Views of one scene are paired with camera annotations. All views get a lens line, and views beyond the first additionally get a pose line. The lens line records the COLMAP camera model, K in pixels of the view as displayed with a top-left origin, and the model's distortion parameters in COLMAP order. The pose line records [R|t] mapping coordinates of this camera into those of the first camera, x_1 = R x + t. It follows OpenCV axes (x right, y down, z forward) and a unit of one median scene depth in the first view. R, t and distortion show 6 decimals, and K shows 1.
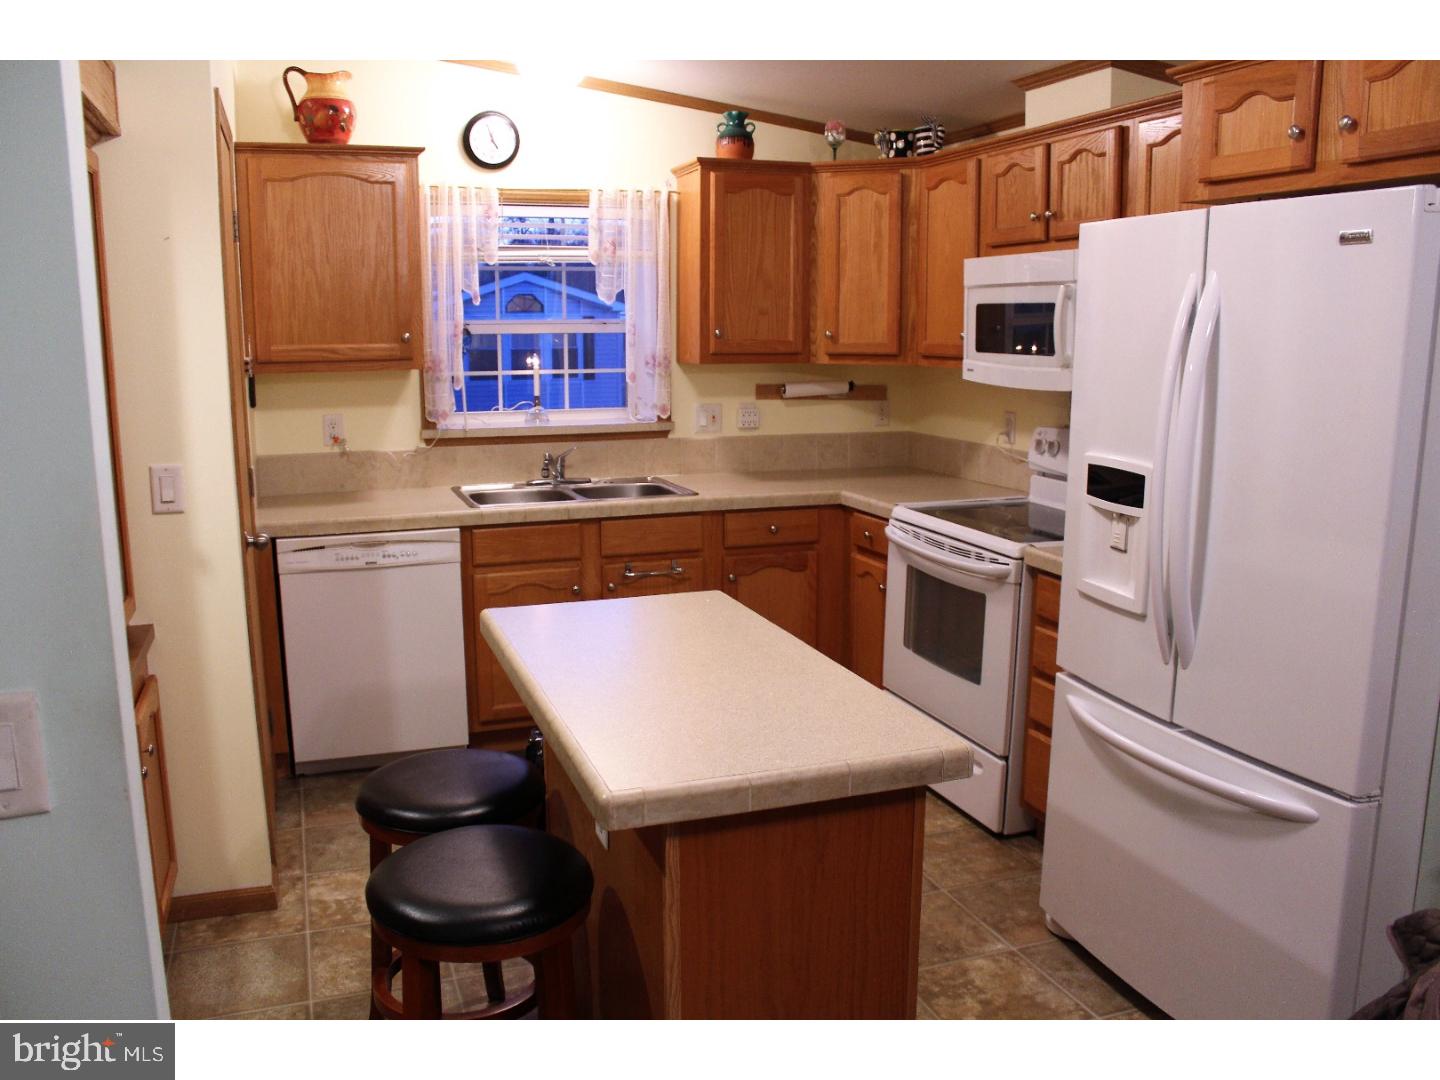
lens RADIAL K [[1172.2, 0, 720.2], [0, 1172.2, 574.3], [0, 0, 1]] dist [-0.088096, 0.002353]
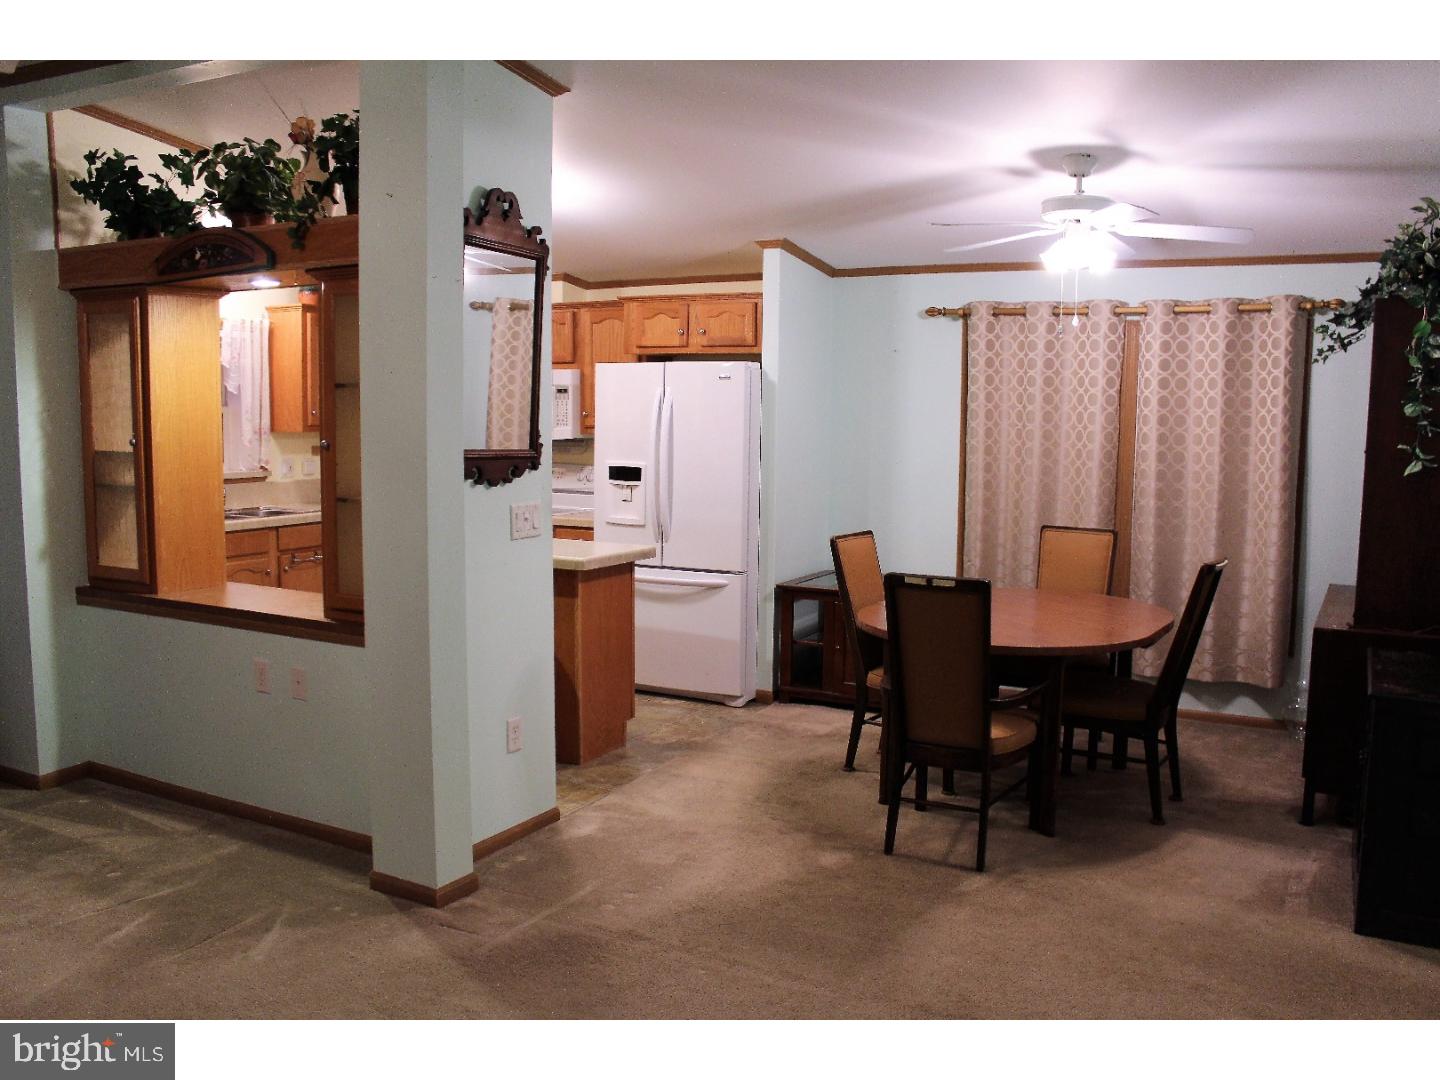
lens RADIAL K [[1195.9, 0, 720.7], [0, 1195.9, 514.2], [0, 0, 1]] dist [-0.106689, 0.002969]
pose [[0.775994, -0.047364, 0.628960, -1.005389], [0.123351, 0.989318, -0.077687, 0.210756], [-0.618561, 0.137868, 0.773547, -0.962698]]
